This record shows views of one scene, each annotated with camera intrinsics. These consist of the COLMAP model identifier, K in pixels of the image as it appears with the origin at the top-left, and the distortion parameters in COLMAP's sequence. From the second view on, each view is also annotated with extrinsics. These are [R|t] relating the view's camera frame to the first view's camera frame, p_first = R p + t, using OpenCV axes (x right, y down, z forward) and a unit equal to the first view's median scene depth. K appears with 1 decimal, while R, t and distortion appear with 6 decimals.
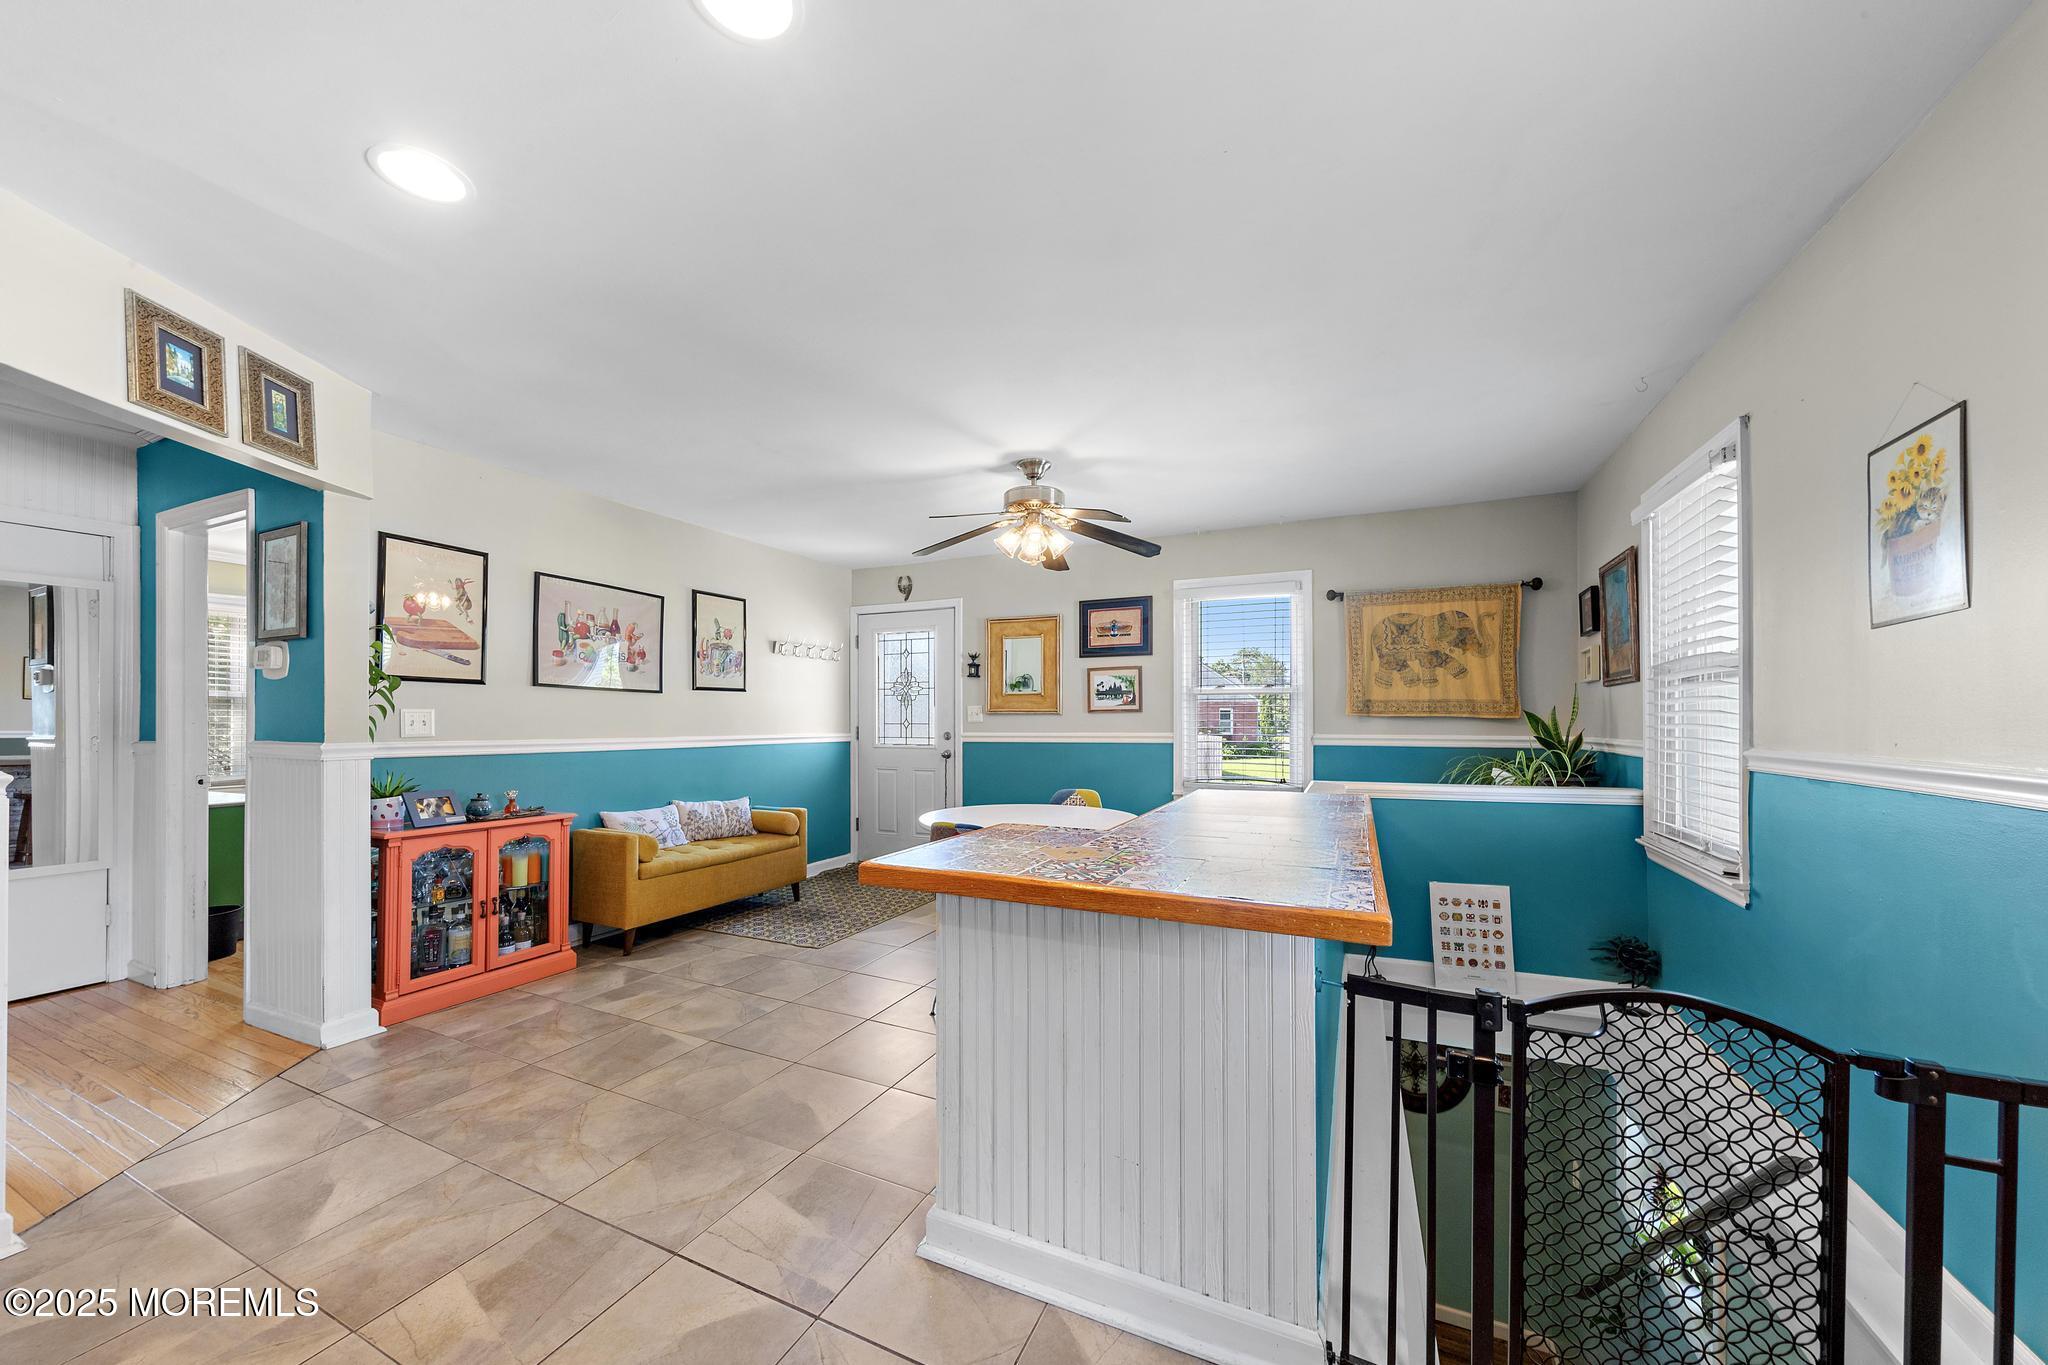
lens RADIAL K [[722.7, 0, 1021.1], [0, 722.7, 720.9], [0, 0, 1]] dist [0.001803, 0.000076]
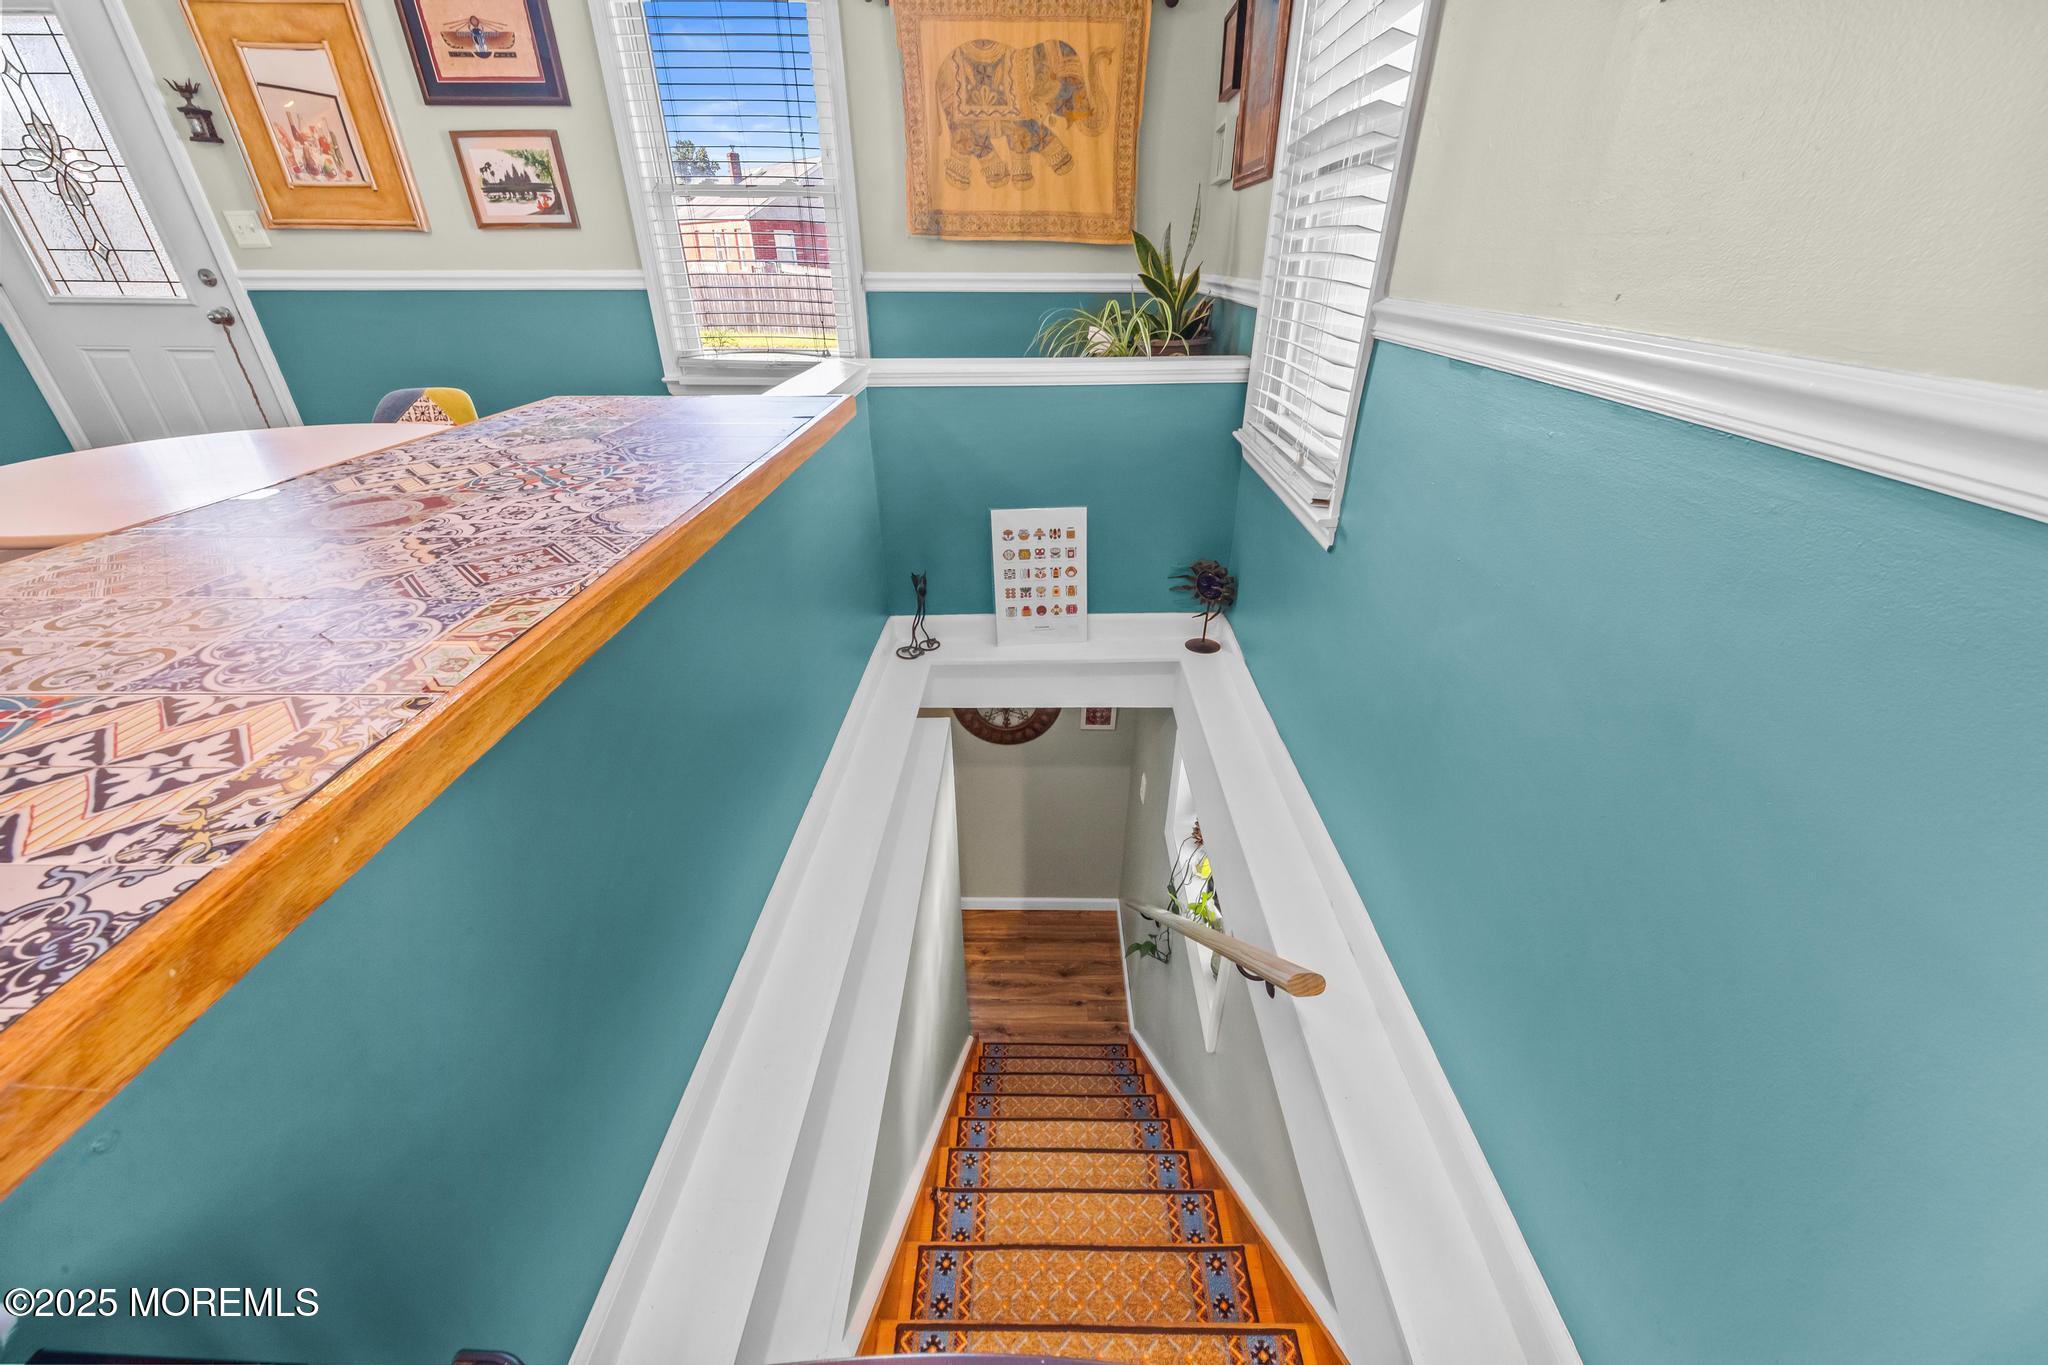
lens RADIAL K [[785.4, 0, 1024.0], [0, 785.4, 682.5], [0, 0, 1]] dist [0.003982, 0.000147]
pose [[0.914749, -0.192818, 0.355043, 0.282365], [-0.002071, 0.876520, 0.481361, 0.002348], [-0.404018, -0.441060, 0.801396, 0.292694]]
